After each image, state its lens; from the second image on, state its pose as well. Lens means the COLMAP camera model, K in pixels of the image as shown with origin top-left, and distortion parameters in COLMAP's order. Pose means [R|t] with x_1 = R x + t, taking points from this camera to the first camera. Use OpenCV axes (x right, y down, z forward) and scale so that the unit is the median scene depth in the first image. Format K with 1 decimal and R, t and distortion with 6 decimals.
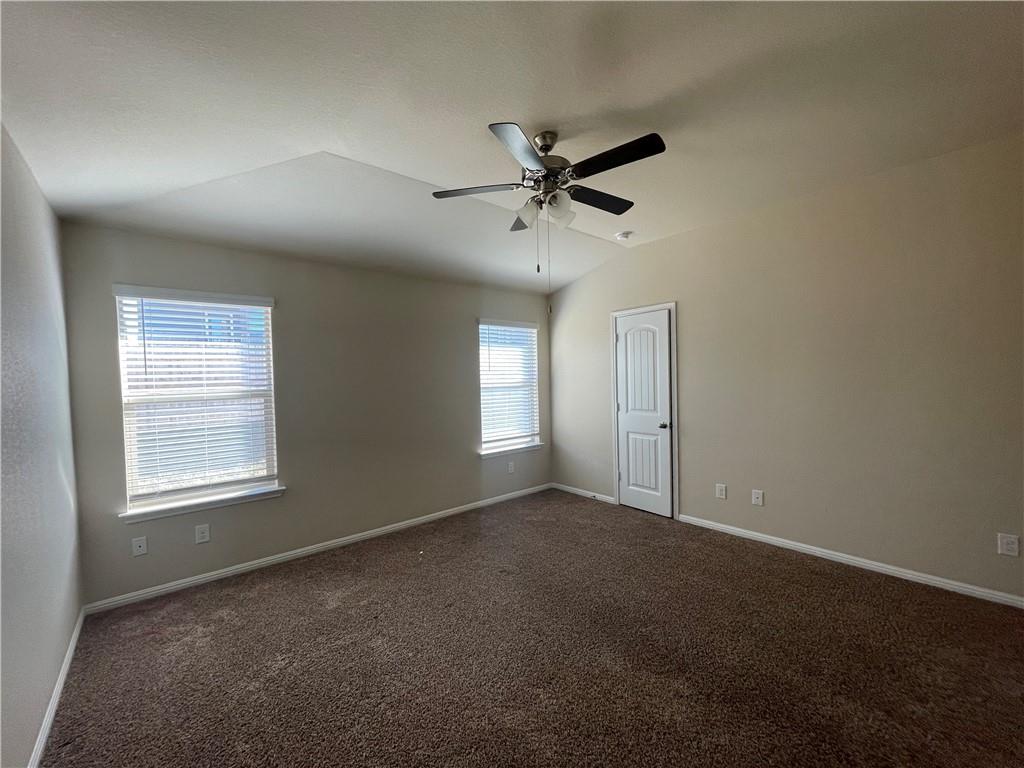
lens RADIAL K [[412.9, 0, 515.0], [0, 412.9, 385.5], [0, 0, 1]] dist [0.000839, -0.002092]
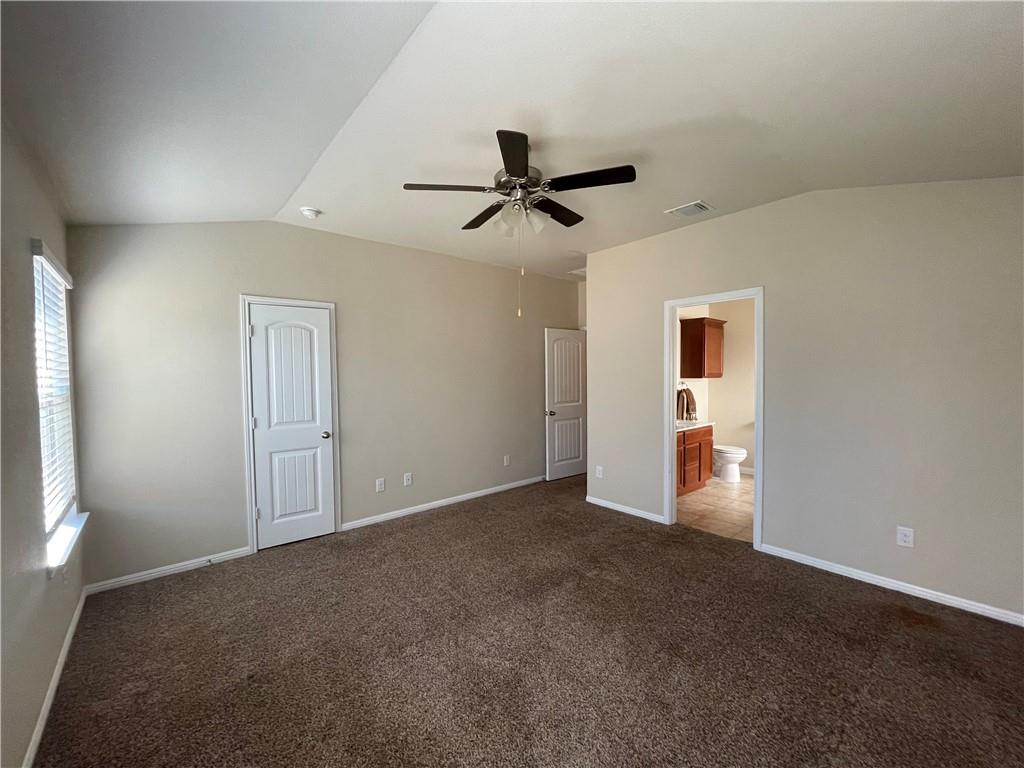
lens RADIAL K [[412.9, 0, 505.5], [0, 412.9, 383.7], [0, 0, 1]] dist [0.000839, -0.002092]
pose [[0.018241, -0.011050, 0.999773, -0.532412], [0.025461, 0.999620, 0.010584, -0.016720], [-0.999509, 0.025262, 0.018515, 0.567126]]
